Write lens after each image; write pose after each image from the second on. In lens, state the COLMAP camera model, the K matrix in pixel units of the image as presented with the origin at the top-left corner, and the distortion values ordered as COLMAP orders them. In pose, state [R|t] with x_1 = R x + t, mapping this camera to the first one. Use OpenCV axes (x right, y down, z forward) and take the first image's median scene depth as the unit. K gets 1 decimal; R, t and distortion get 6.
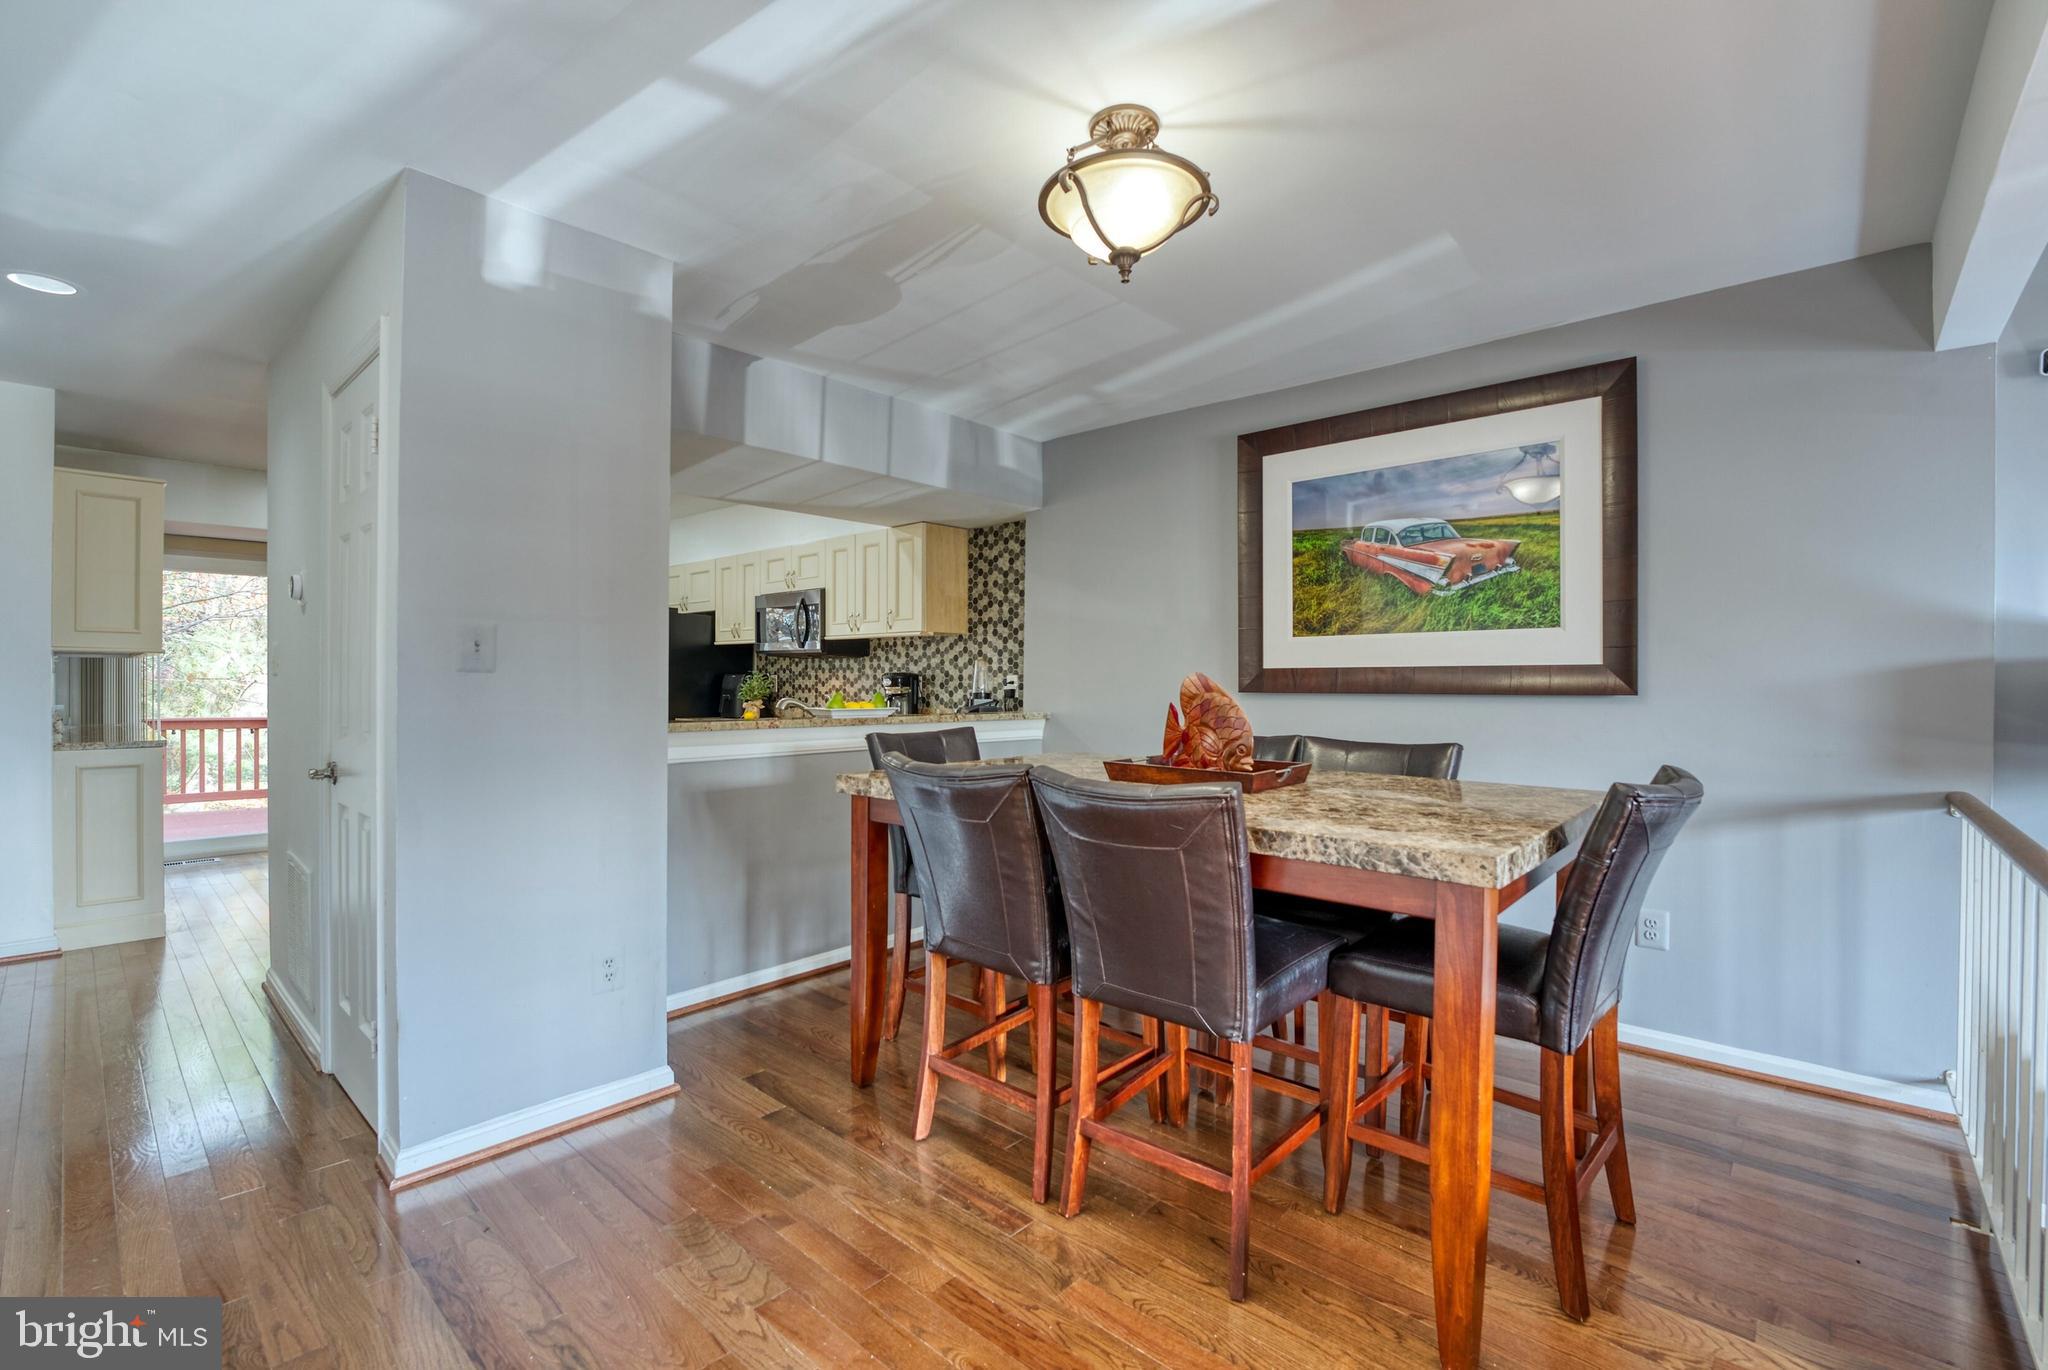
lens RADIAL K [[890.1, 0, 1019.1], [0, 890.1, 677.3], [0, 0, 1]] dist [-0.013043, 0.000293]
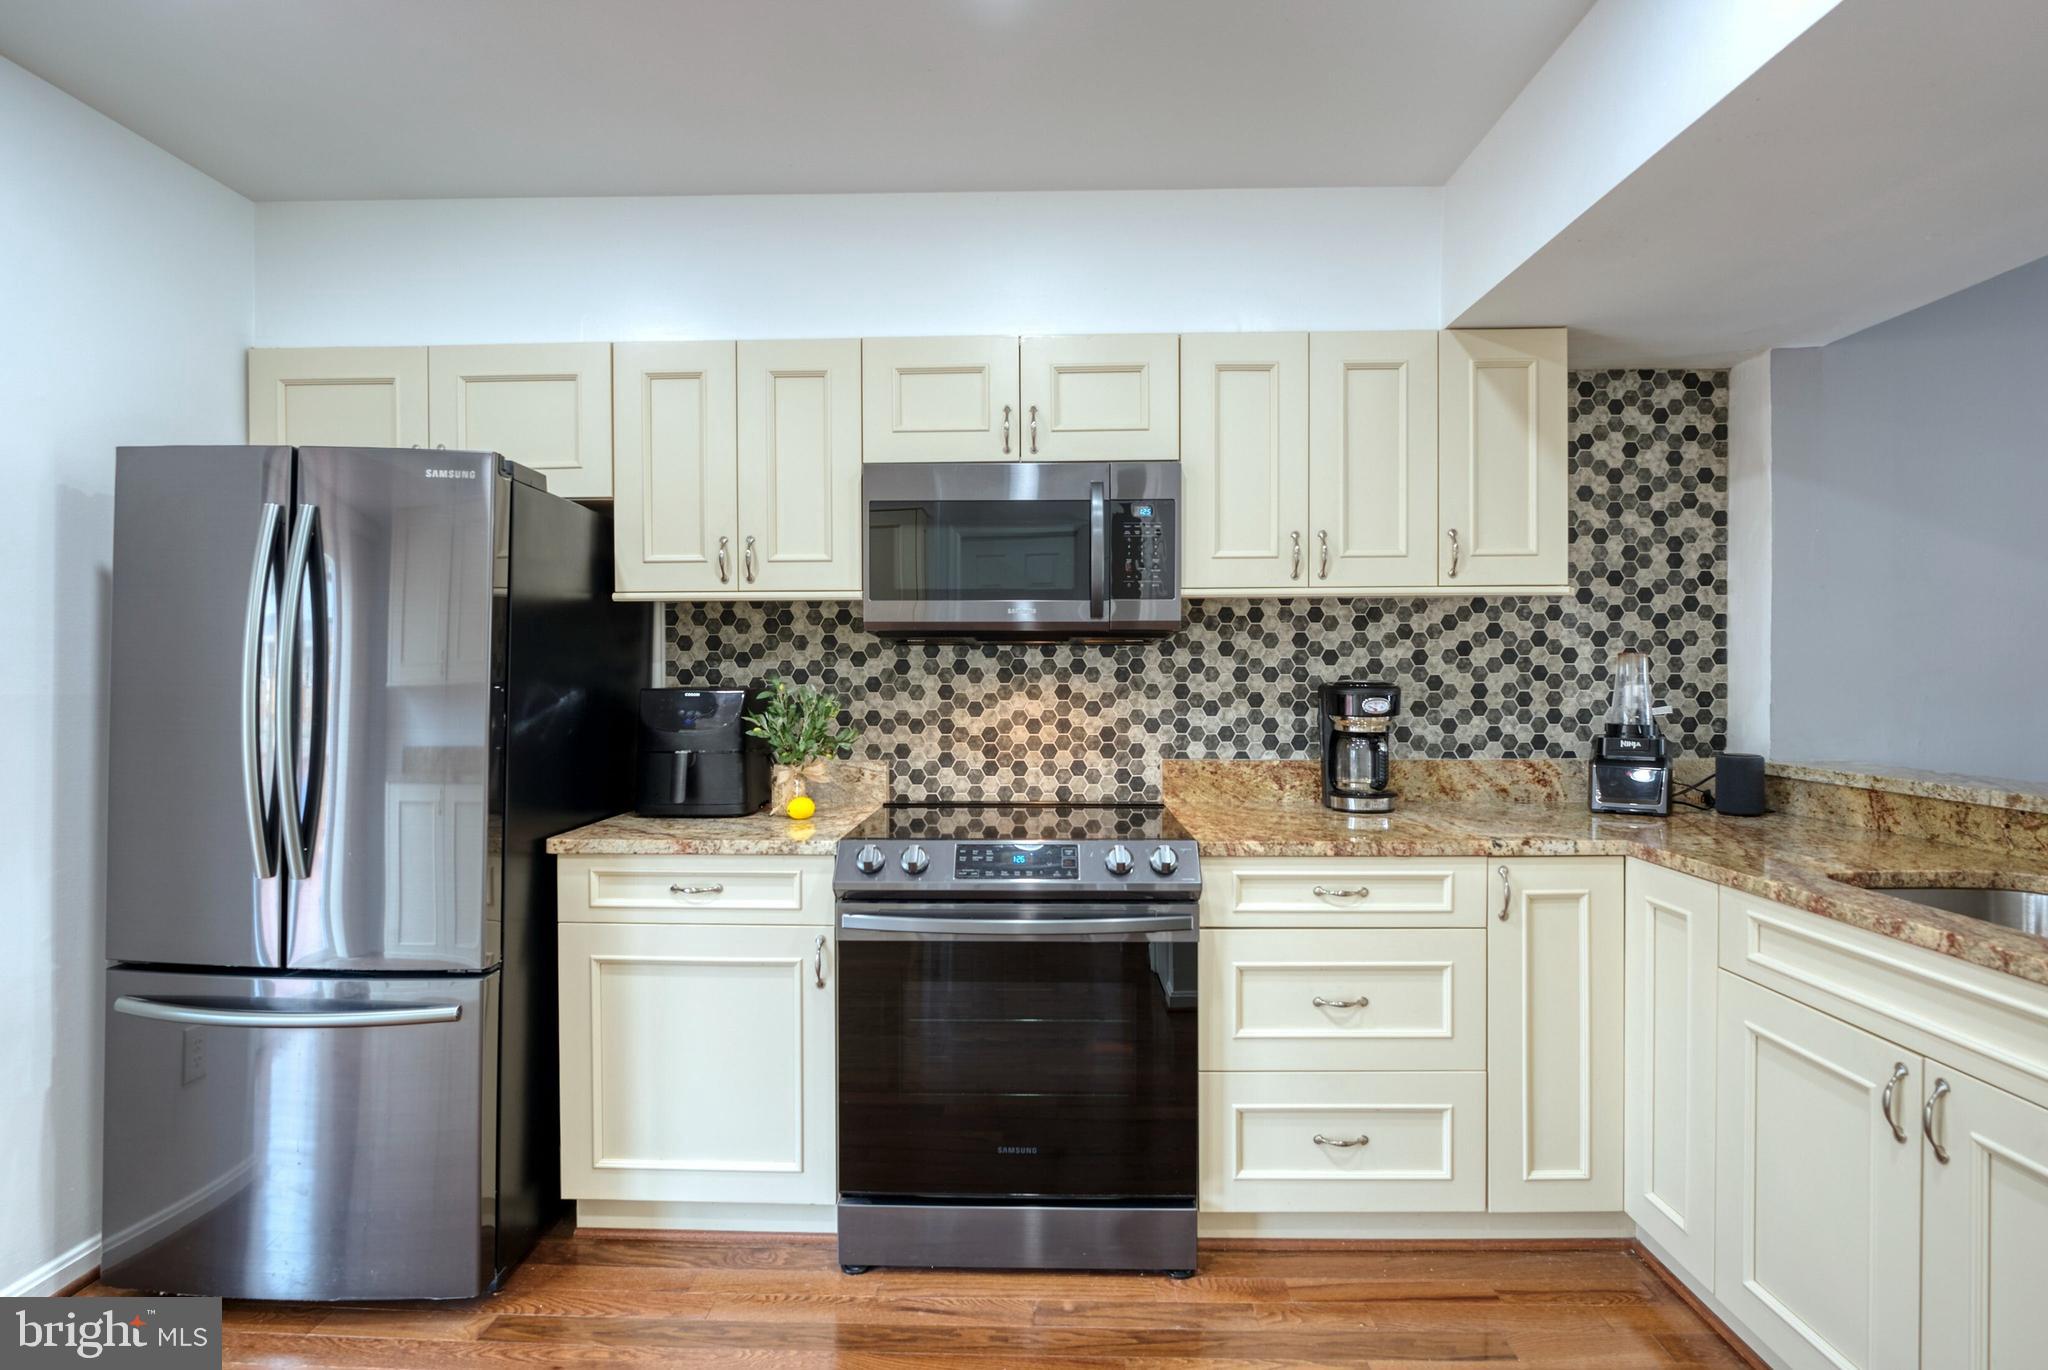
lens RADIAL K [[993.7, 0, 1018.7], [0, 993.7, 678.4], [0, 0, 1]] dist [-0.009851, 0.000305]
pose [[0.755200, -0.012833, 0.655369, -0.580635], [0.006005, 0.999902, 0.012661, -0.013862], [-0.655467, -0.005626, 0.755203, 0.763737]]
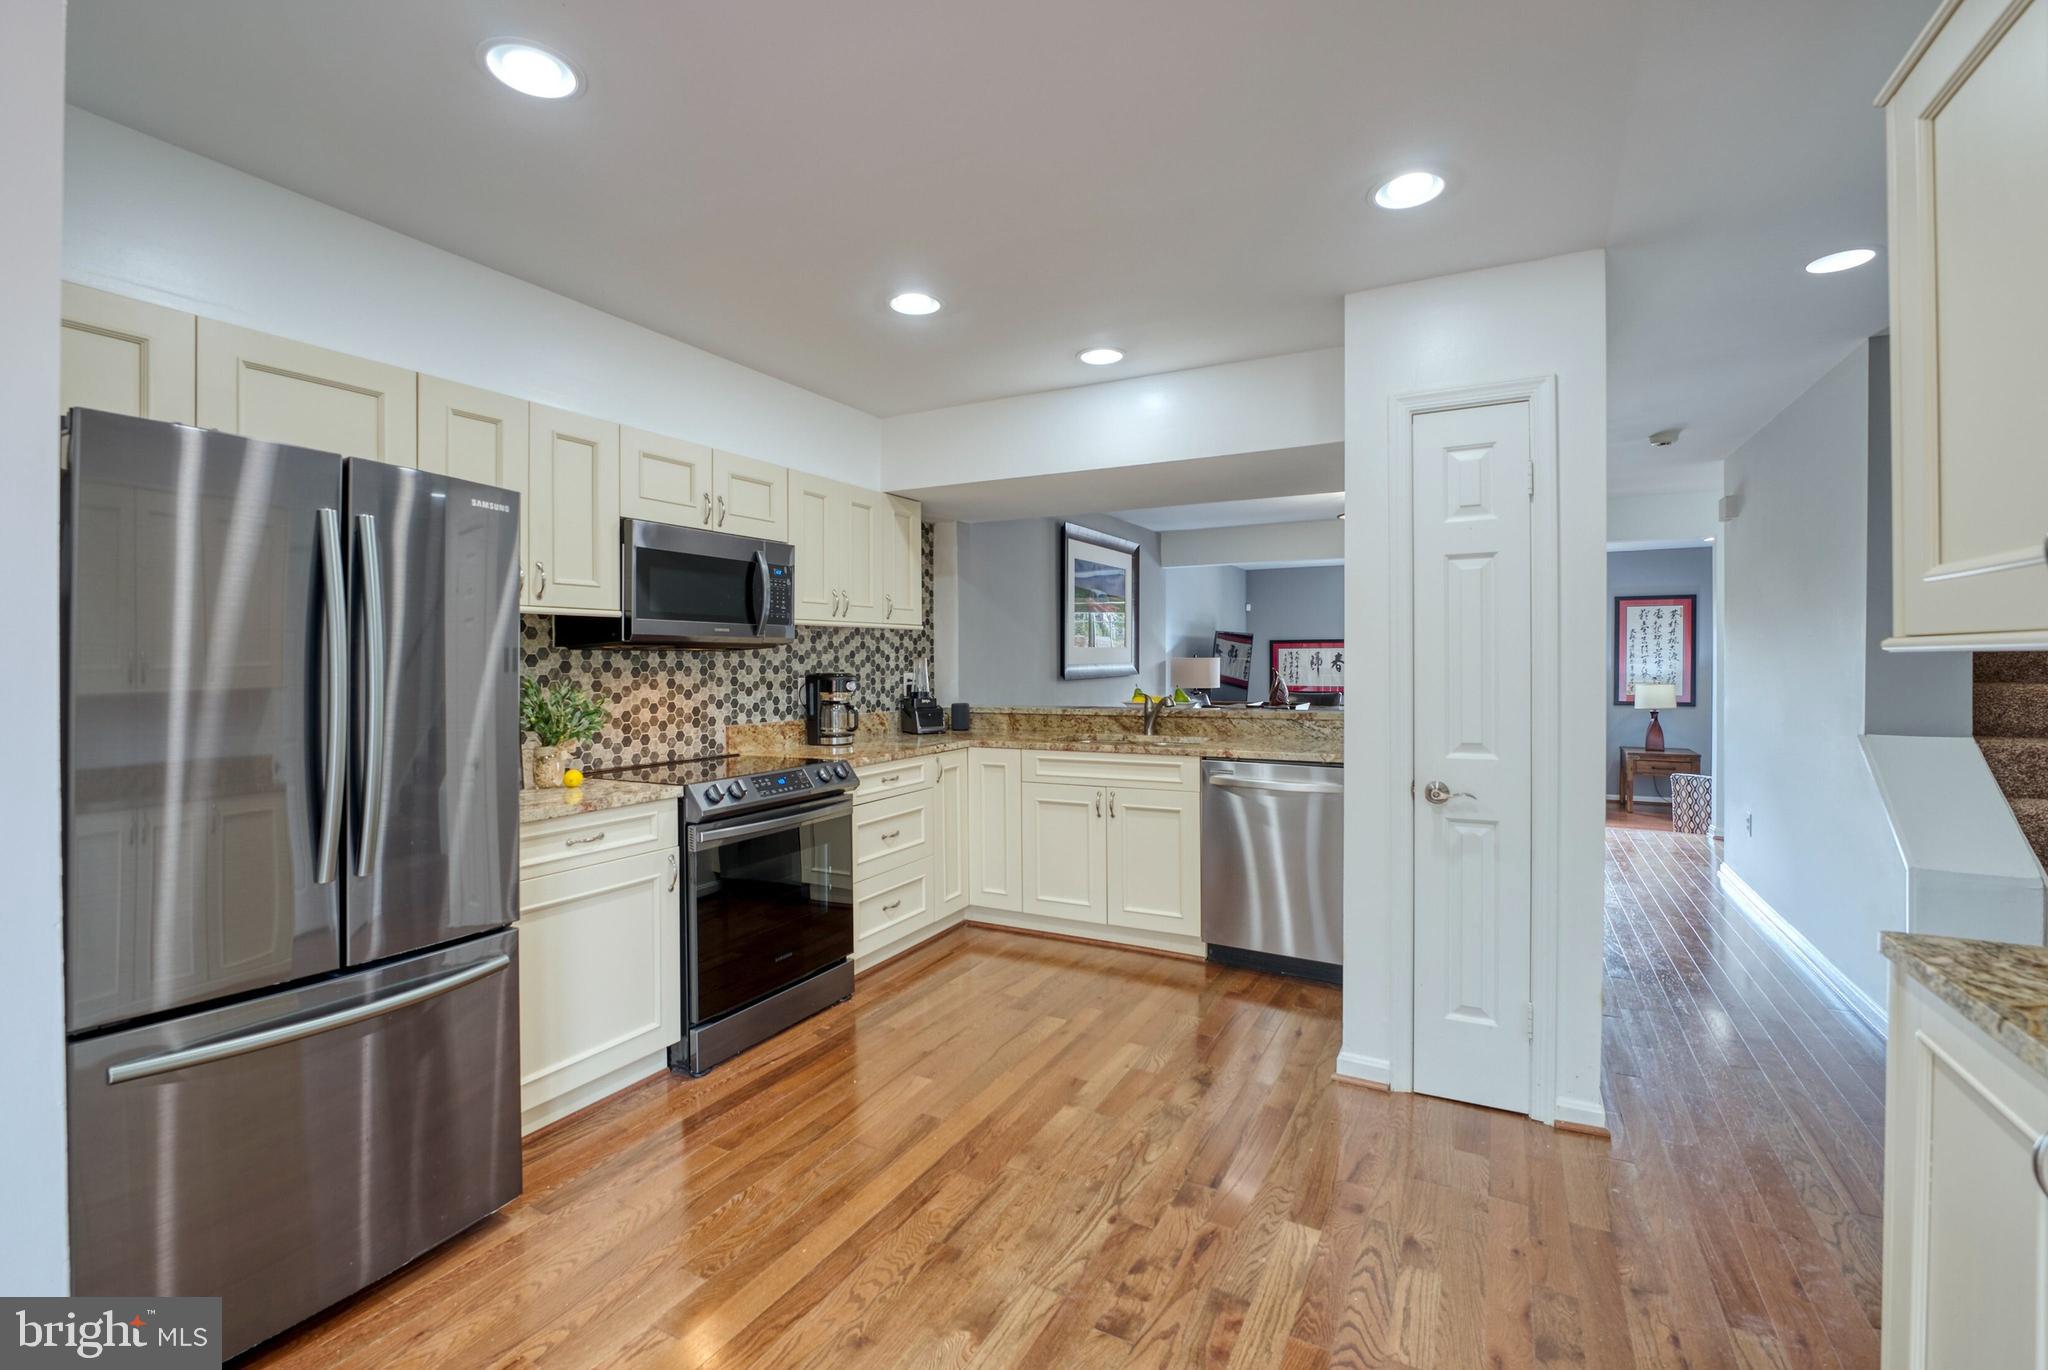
lens RADIAL K [[869.1, 0, 1032.3], [0, 869.1, 657.8], [0, 0, 1]] dist [-0.019604, -0.000062]
pose [[-0.247651, -0.000878, 0.968849, -0.915808], [0.005390, 0.999983, 0.002284, -0.019323], [-0.968834, 0.005788, -0.247642, 1.038869]]
